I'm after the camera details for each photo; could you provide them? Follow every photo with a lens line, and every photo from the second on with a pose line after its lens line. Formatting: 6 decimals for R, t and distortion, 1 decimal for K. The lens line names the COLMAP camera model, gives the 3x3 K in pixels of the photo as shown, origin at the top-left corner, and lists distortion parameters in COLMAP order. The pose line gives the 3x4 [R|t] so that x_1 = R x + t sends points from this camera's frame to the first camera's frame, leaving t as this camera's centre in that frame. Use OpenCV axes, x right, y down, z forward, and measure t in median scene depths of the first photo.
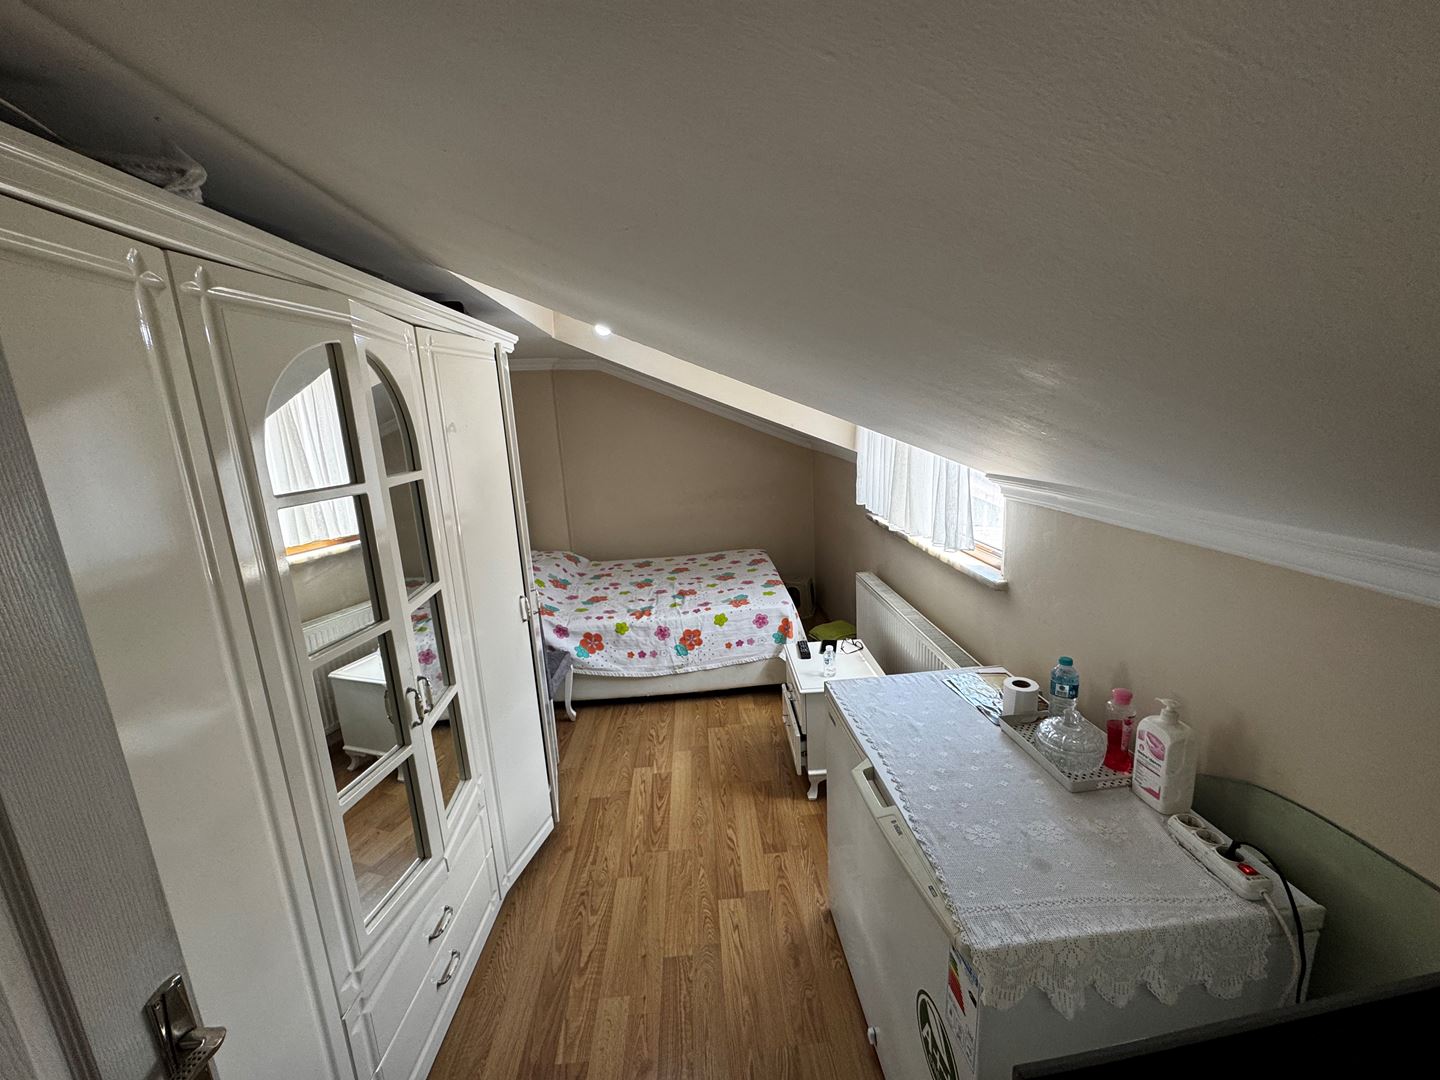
lens RADIAL K [[577.5, 0, 718.7], [0, 577.5, 537.9], [0, 0, 1]] dist [0.000949, -0.000276]
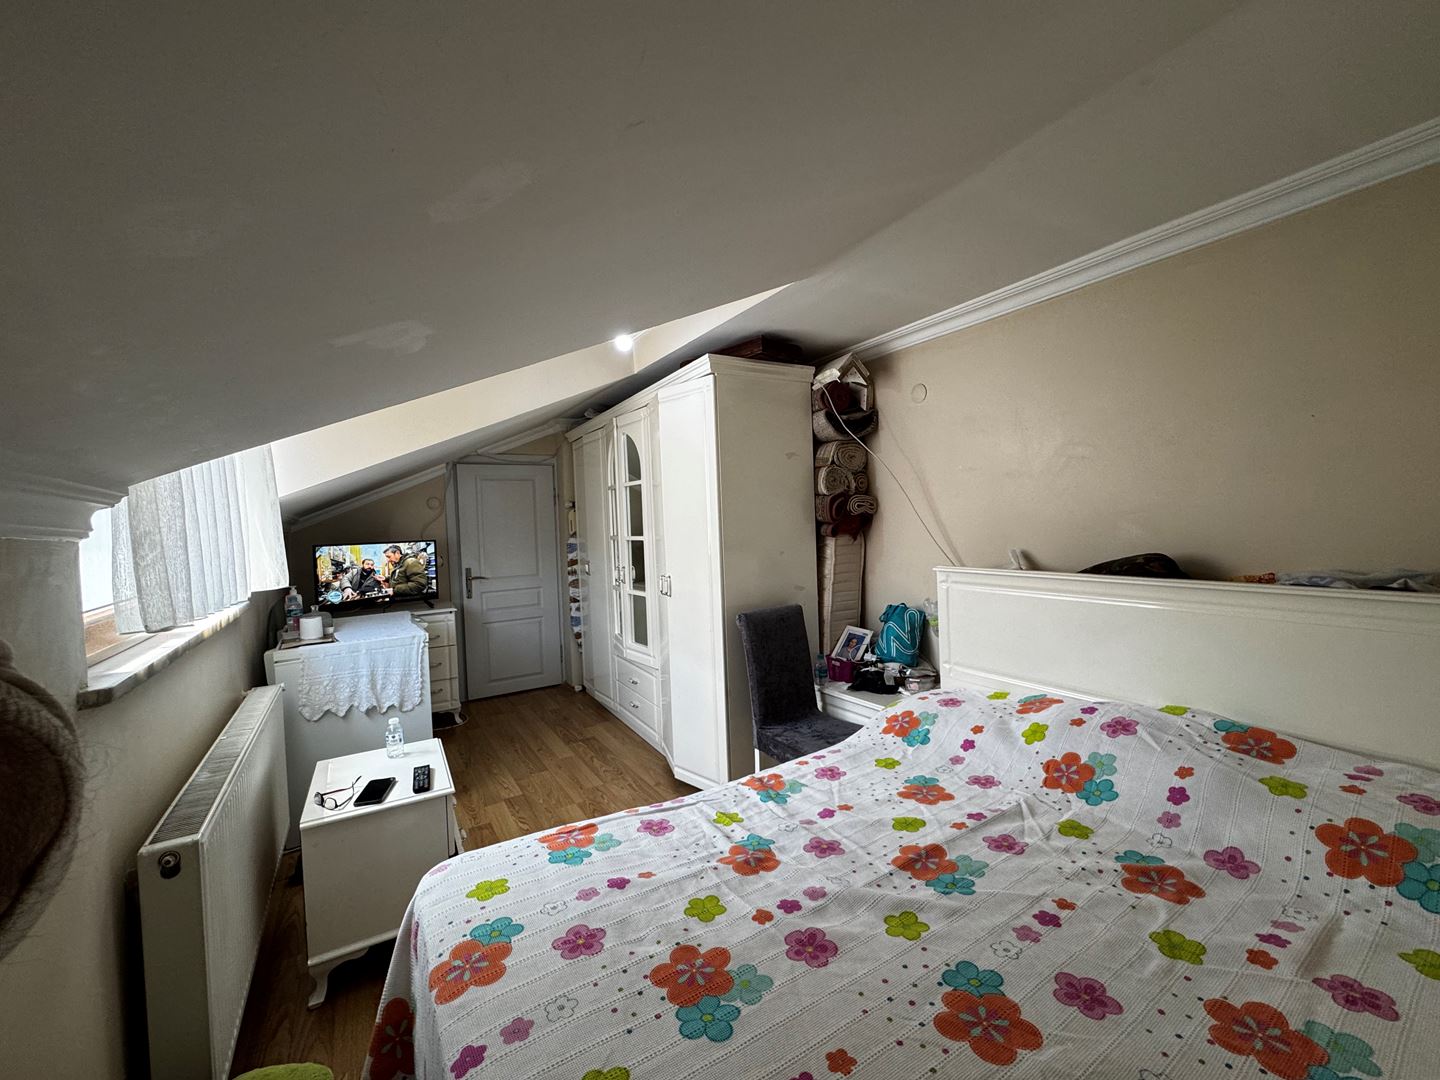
lens RADIAL K [[577.5, 0, 718.7], [0, 577.5, 537.9], [0, 0, 1]] dist [0.000949, -0.000276]
pose [[-0.871092, 0.097691, -0.481306, 0.105395], [-0.019505, 0.972362, 0.232662, -0.167579], [0.490732, 0.212057, -0.845111, 1.226402]]
